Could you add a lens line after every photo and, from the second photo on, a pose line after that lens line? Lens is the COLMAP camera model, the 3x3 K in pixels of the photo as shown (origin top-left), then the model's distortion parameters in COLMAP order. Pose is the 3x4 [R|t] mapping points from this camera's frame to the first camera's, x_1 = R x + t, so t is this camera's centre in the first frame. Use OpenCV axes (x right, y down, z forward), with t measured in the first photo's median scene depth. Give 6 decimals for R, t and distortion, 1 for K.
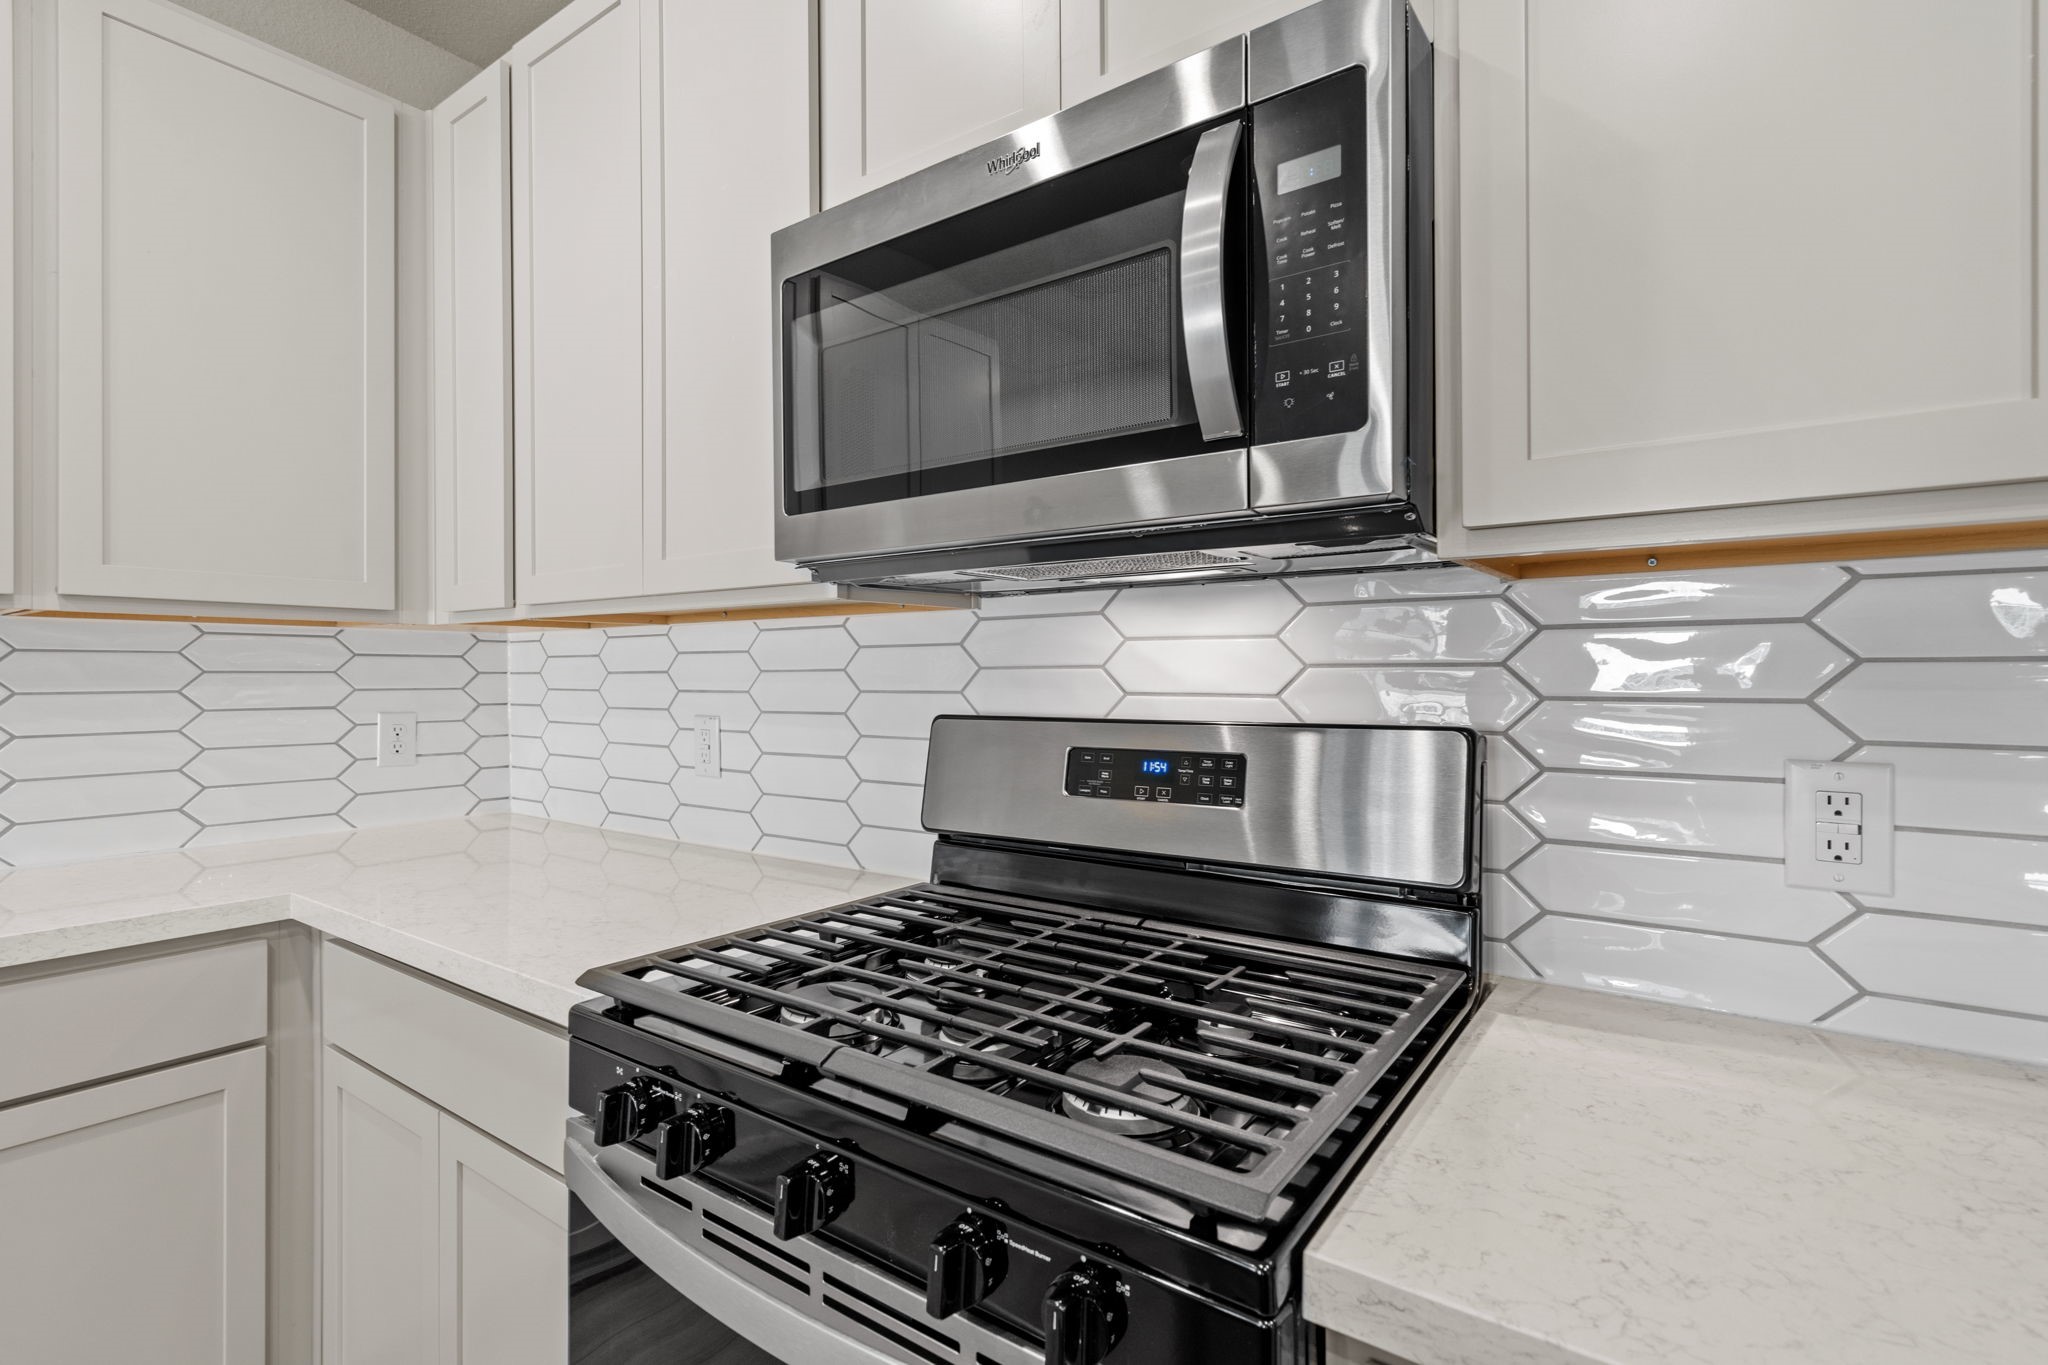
lens RADIAL K [[980.6, 0, 1024.0], [0, 980.6, 682.5], [0, 0, 1]] dist [-0.000225, 0.000099]
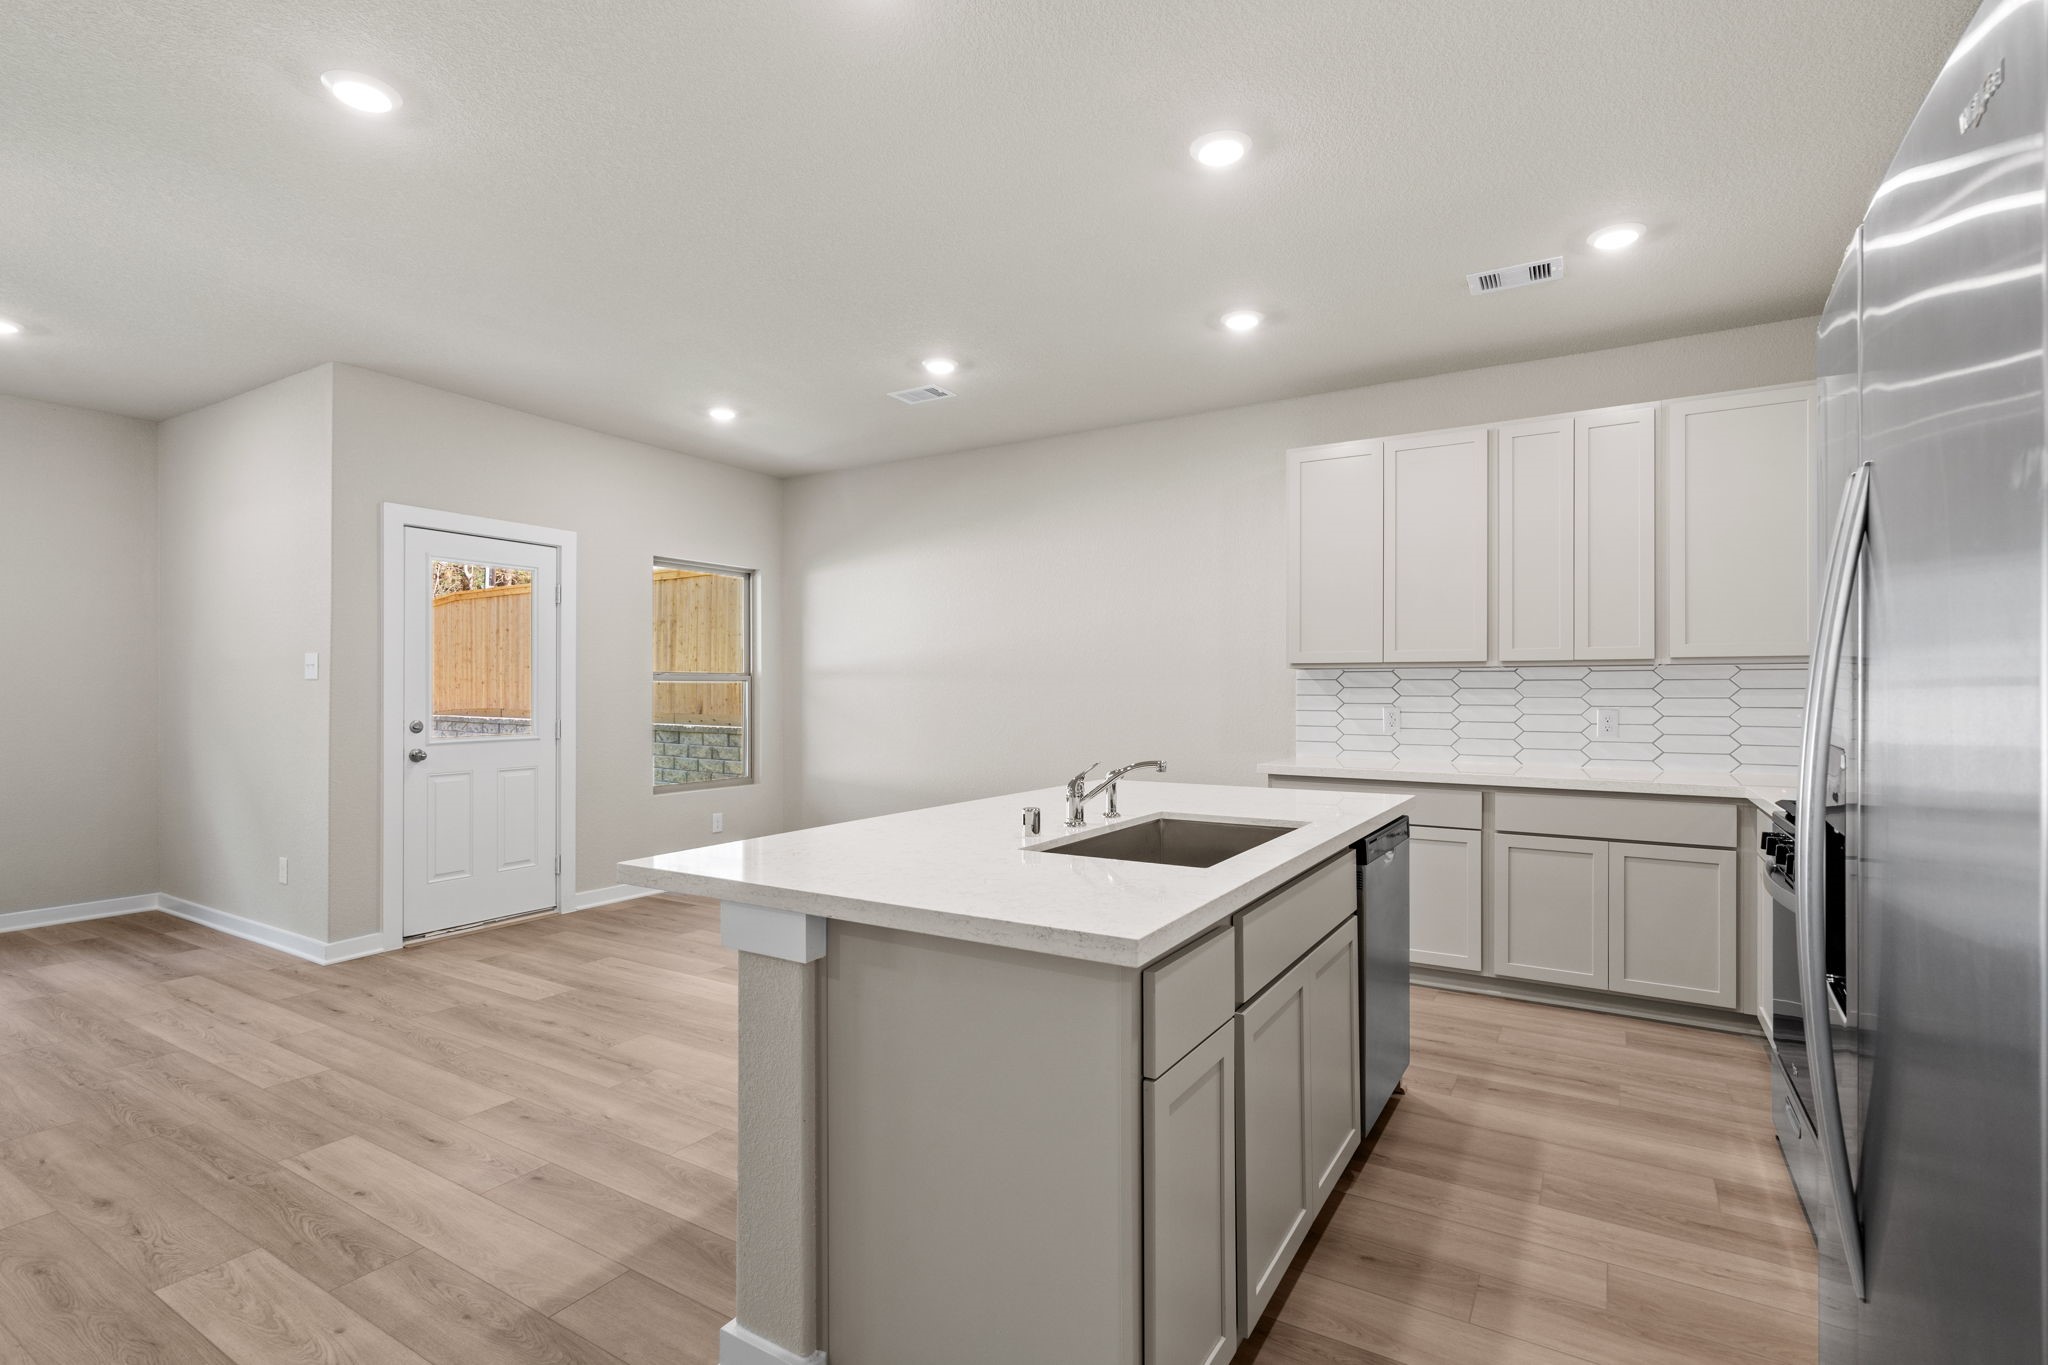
lens RADIAL K [[961.3, 0, 1024.0], [0, 961.3, 682.5], [0, 0, 1]] dist [-0.001981, 0.000011]
pose [[0.084919, -0.004977, -0.996375, 1.654263], [-0.008511, 0.999947, -0.005720, 0.001649], [0.996352, 0.008966, 0.084872, -1.063836]]
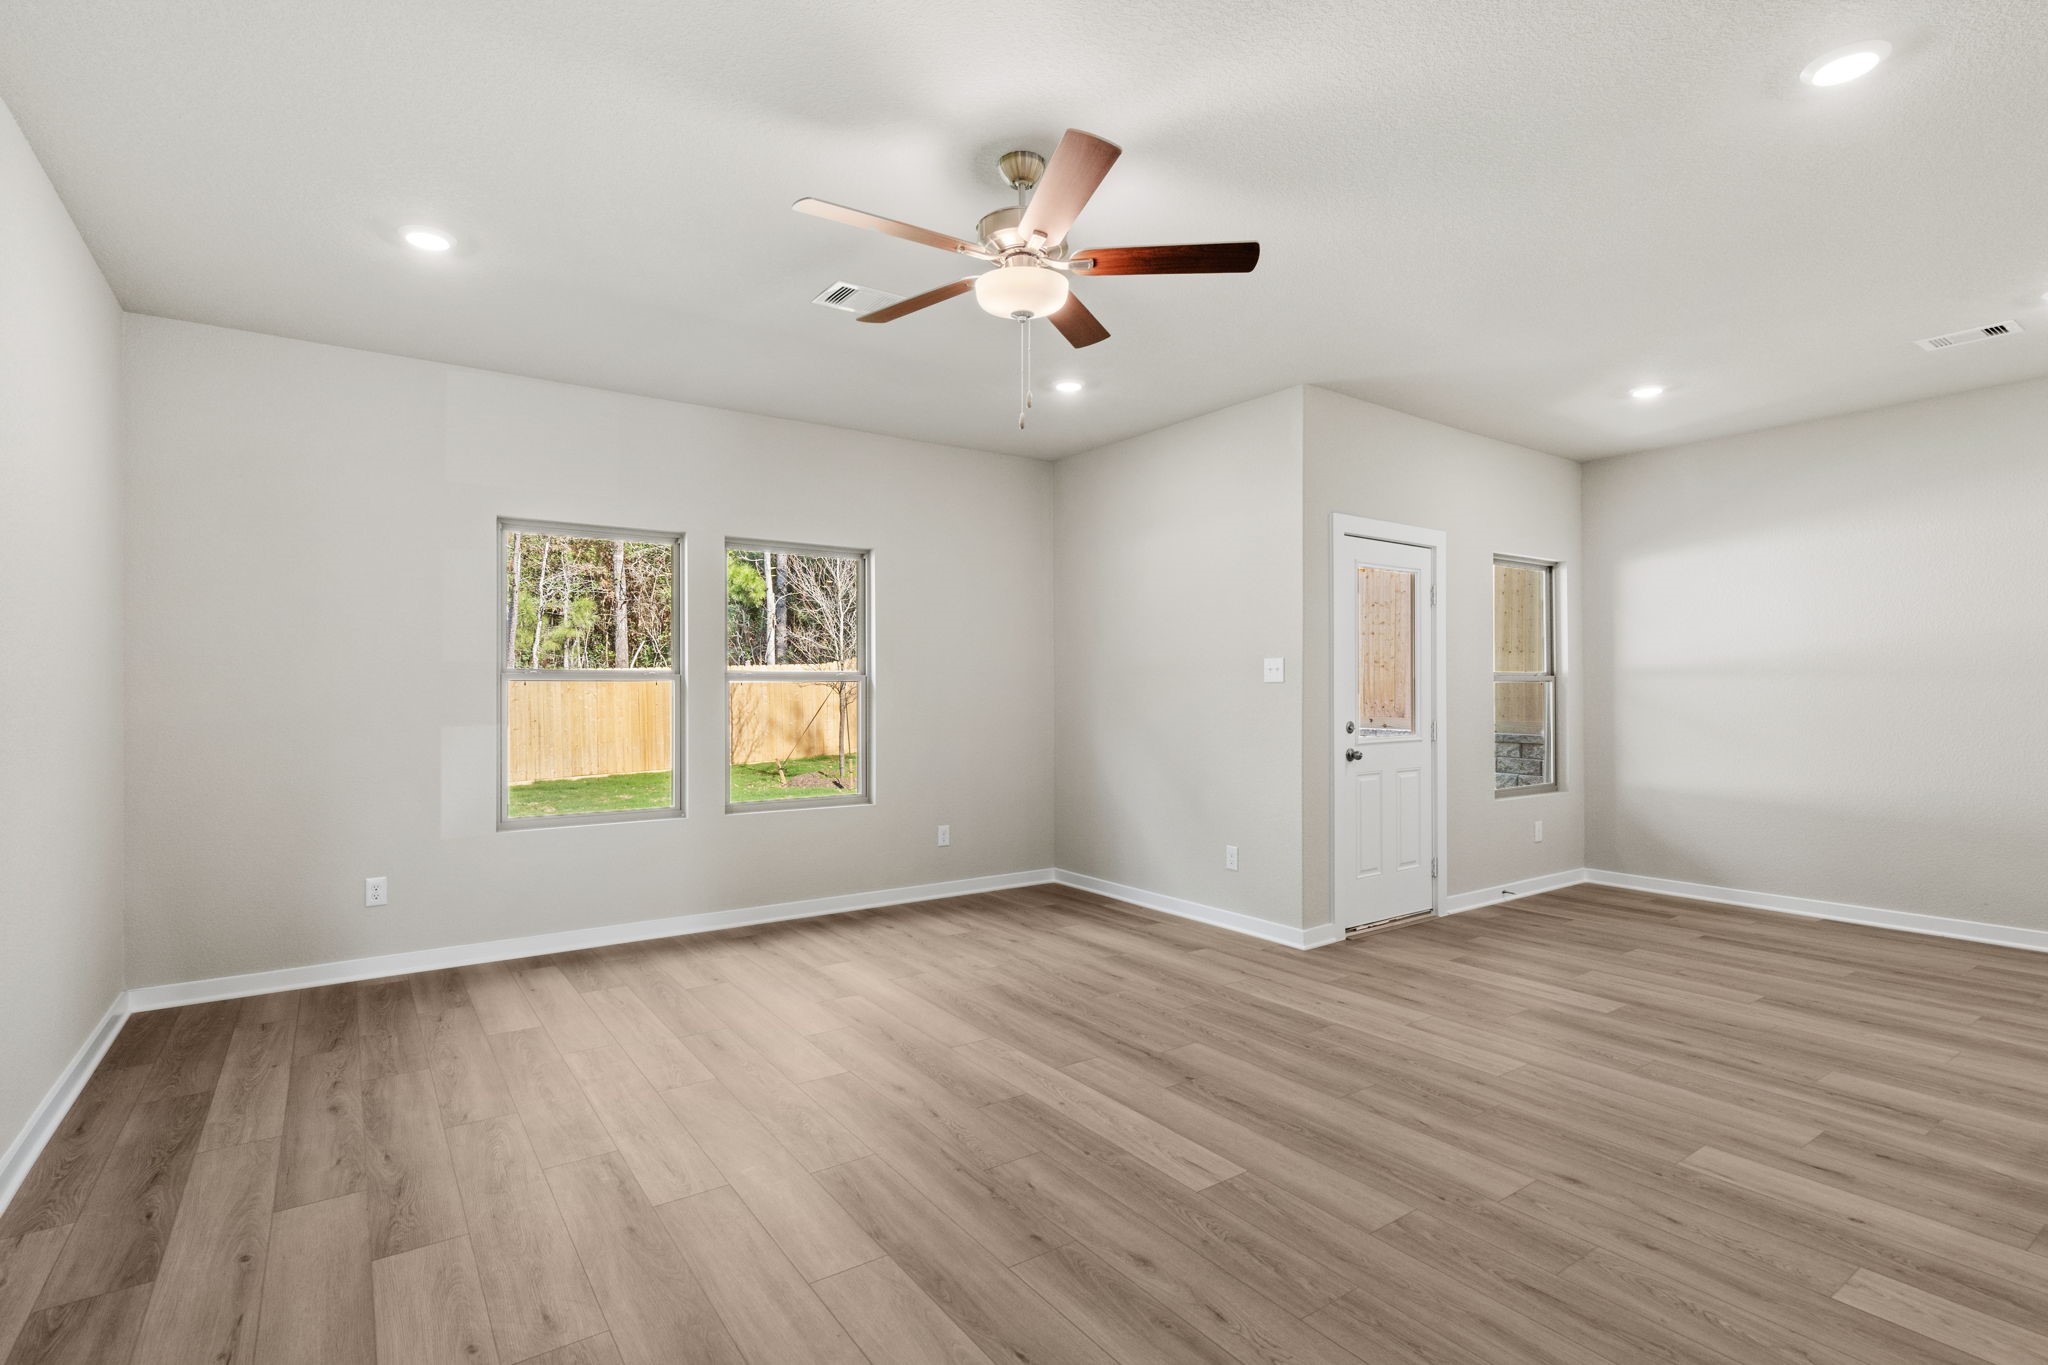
lens RADIAL K [[976.4, 0, 1024.0], [0, 976.4, 682.5], [0, 0, 1]] dist [-0.002181, 0.000758]
pose [[-0.317867, -0.005577, -0.948119, 1.893859], [-0.005436, 0.999977, -0.004059, 0.015915], [0.948120, 0.003863, -0.317890, -3.137183]]
